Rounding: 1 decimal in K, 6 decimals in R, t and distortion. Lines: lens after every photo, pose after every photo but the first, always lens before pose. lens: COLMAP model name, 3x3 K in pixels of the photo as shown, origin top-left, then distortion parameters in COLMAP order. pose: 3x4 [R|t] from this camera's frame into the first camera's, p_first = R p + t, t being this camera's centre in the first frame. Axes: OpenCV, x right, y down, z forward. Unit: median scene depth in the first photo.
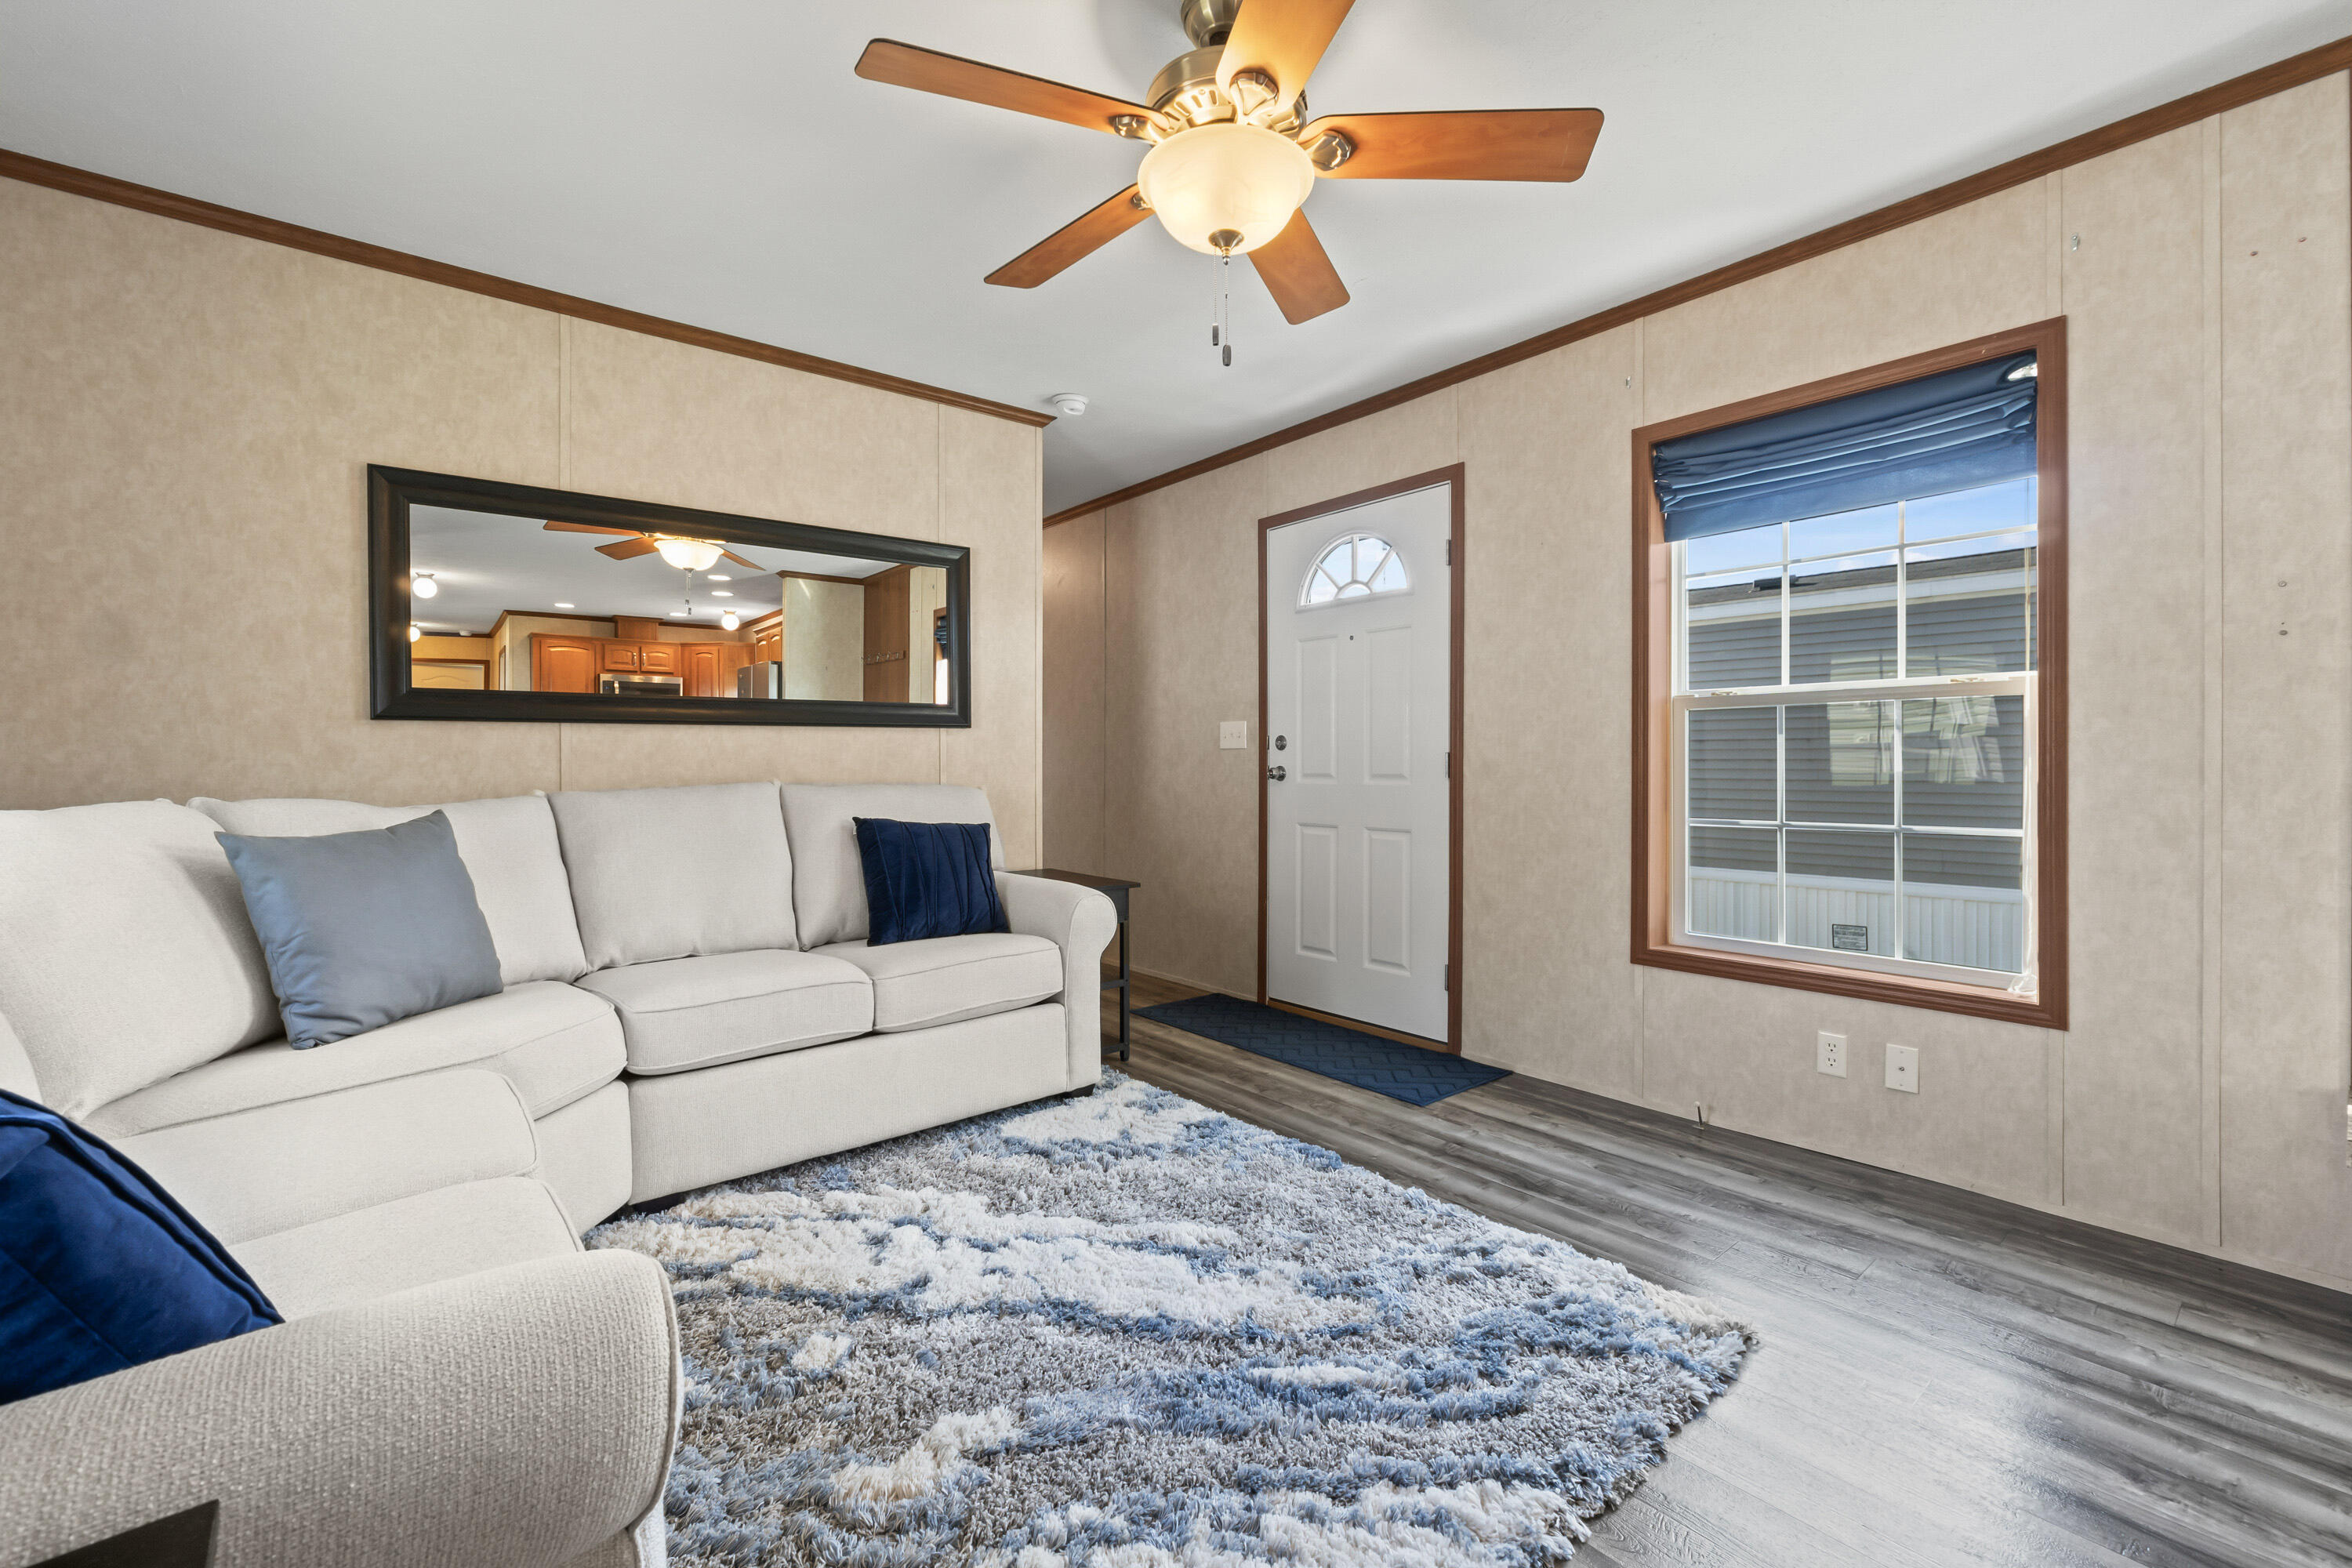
lens RADIAL K [[982.8, 0, 1189.4], [0, 982.8, 765.1], [0, 0, 1]] dist [-0.007553, 0.000444]
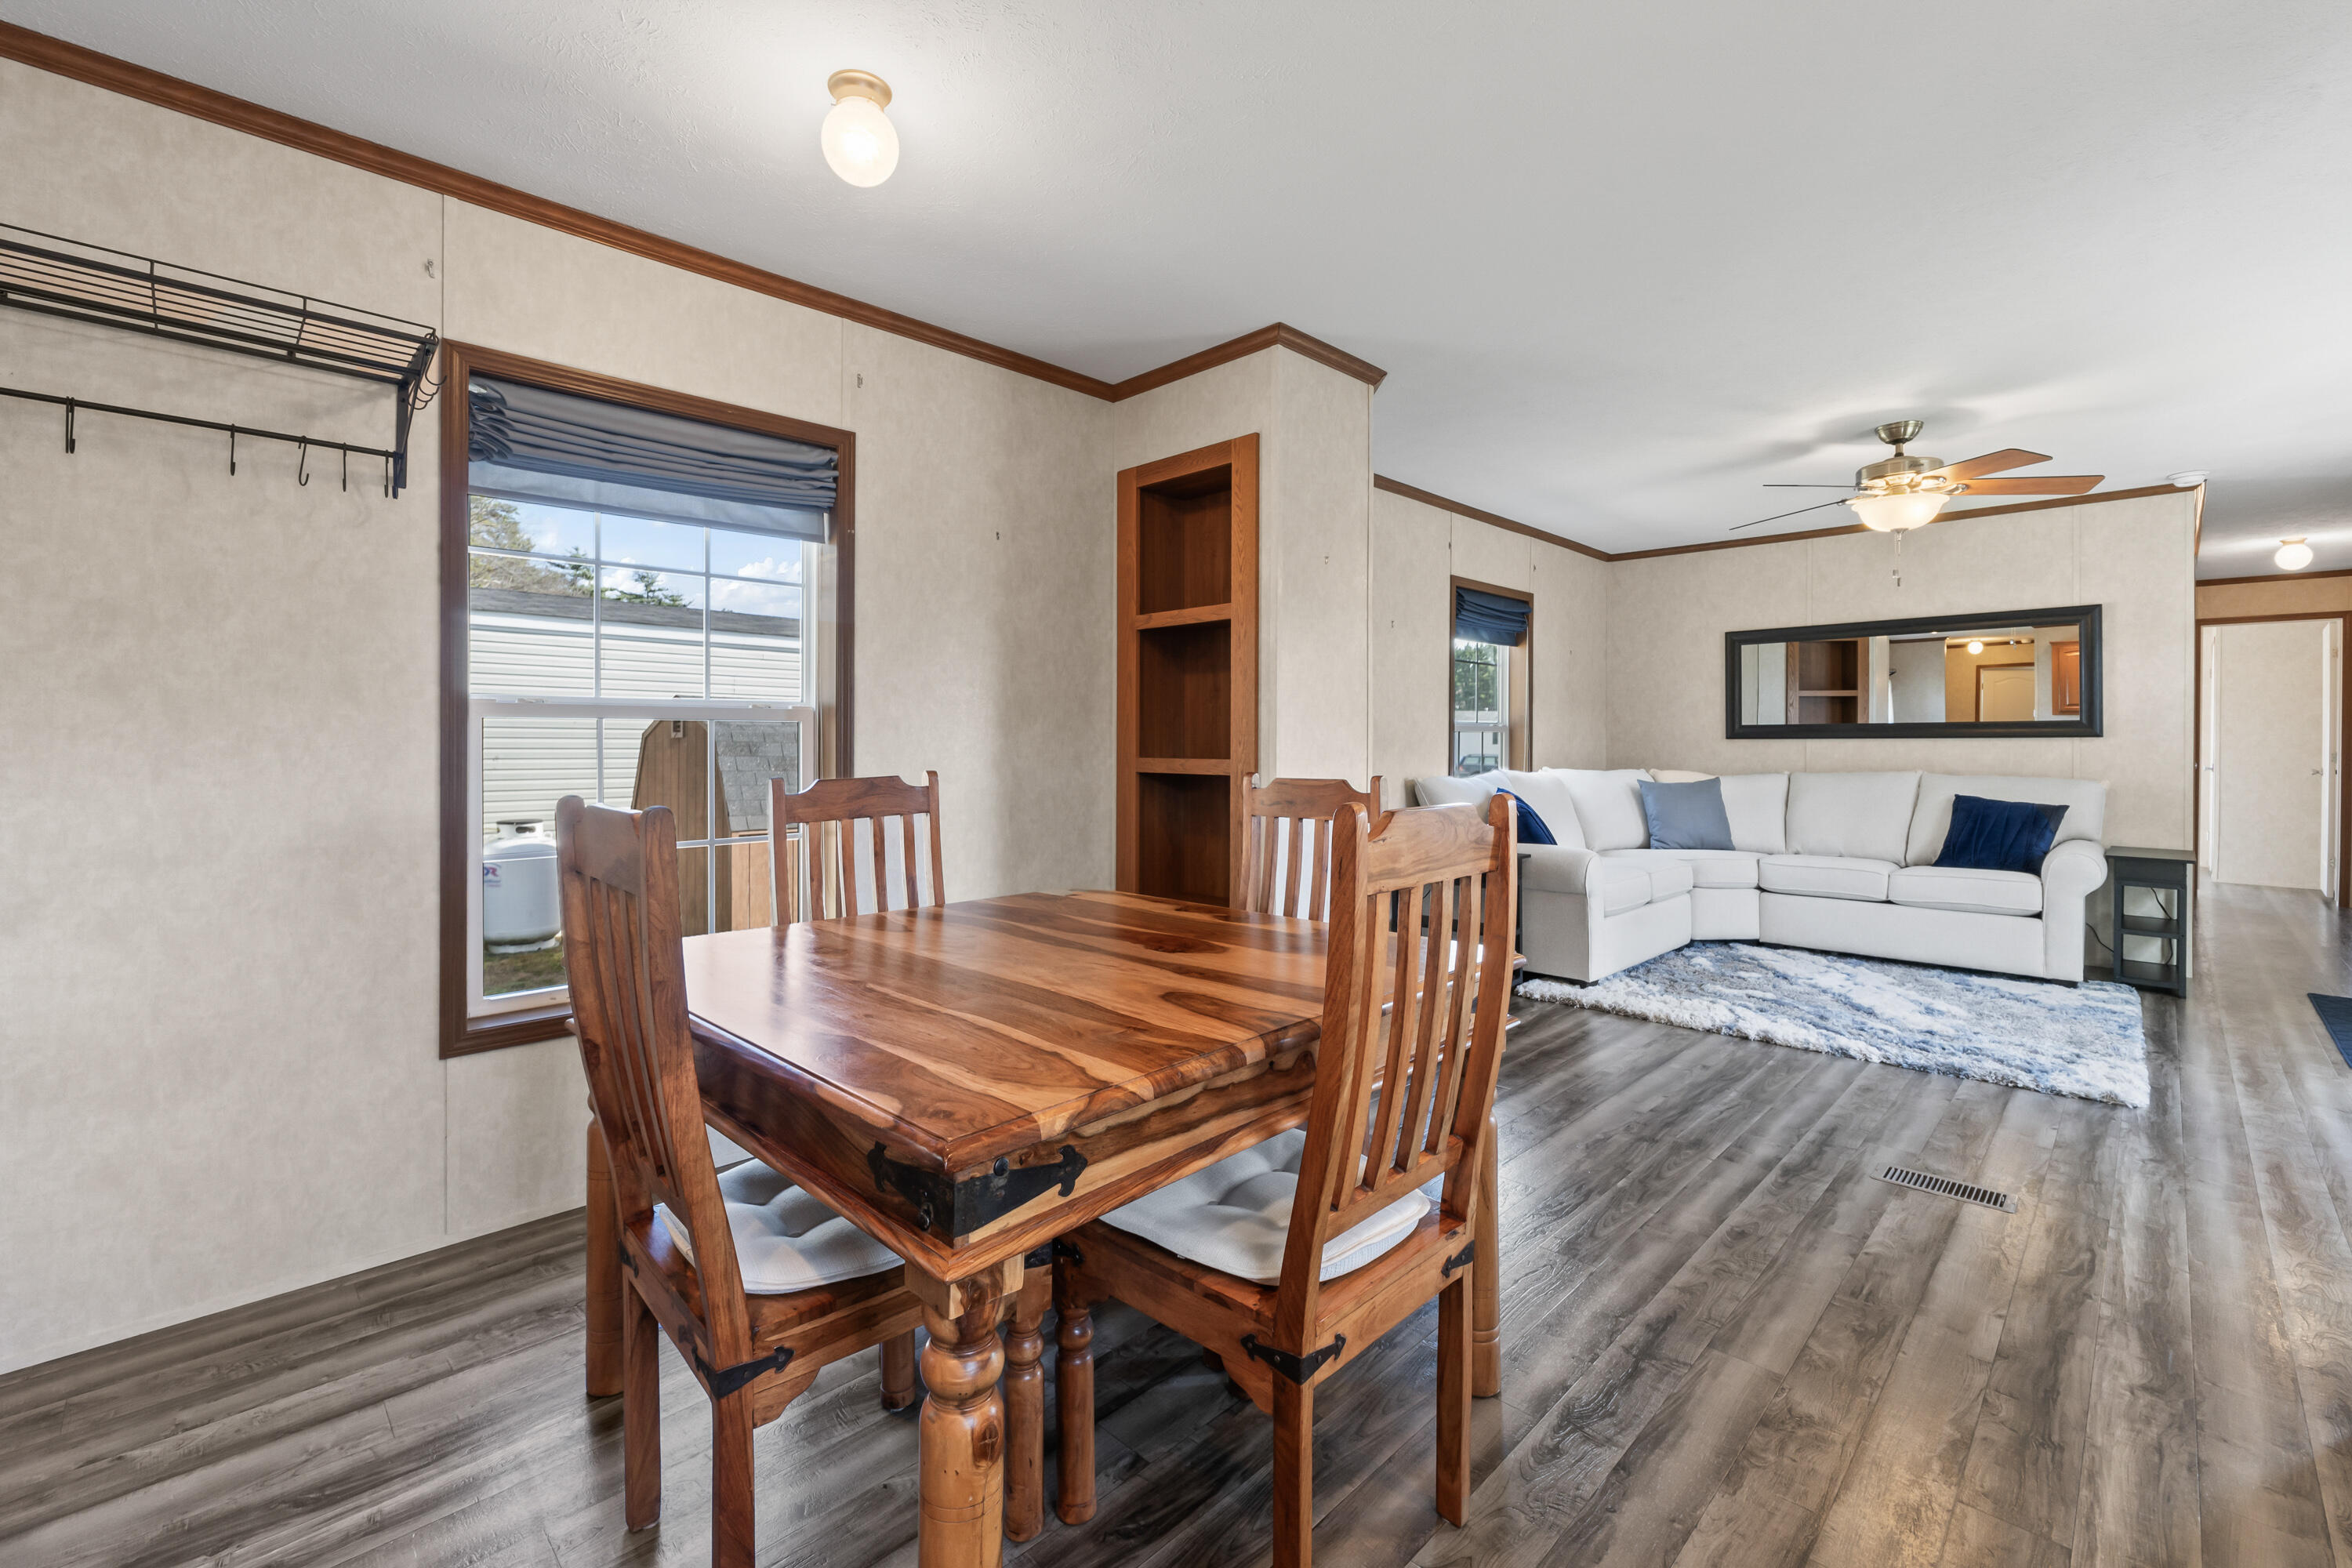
lens RADIAL K [[982.8, 0, 1150.8], [0, 982.8, 735.4], [0, 0, 1]] dist [-0.007553, 0.000444]
pose [[0.071264, -0.004404, -0.997448, 1.510291], [-0.009205, 0.999945, -0.005073, -0.031053], [0.997415, 0.009543, 0.071220, -0.596962]]
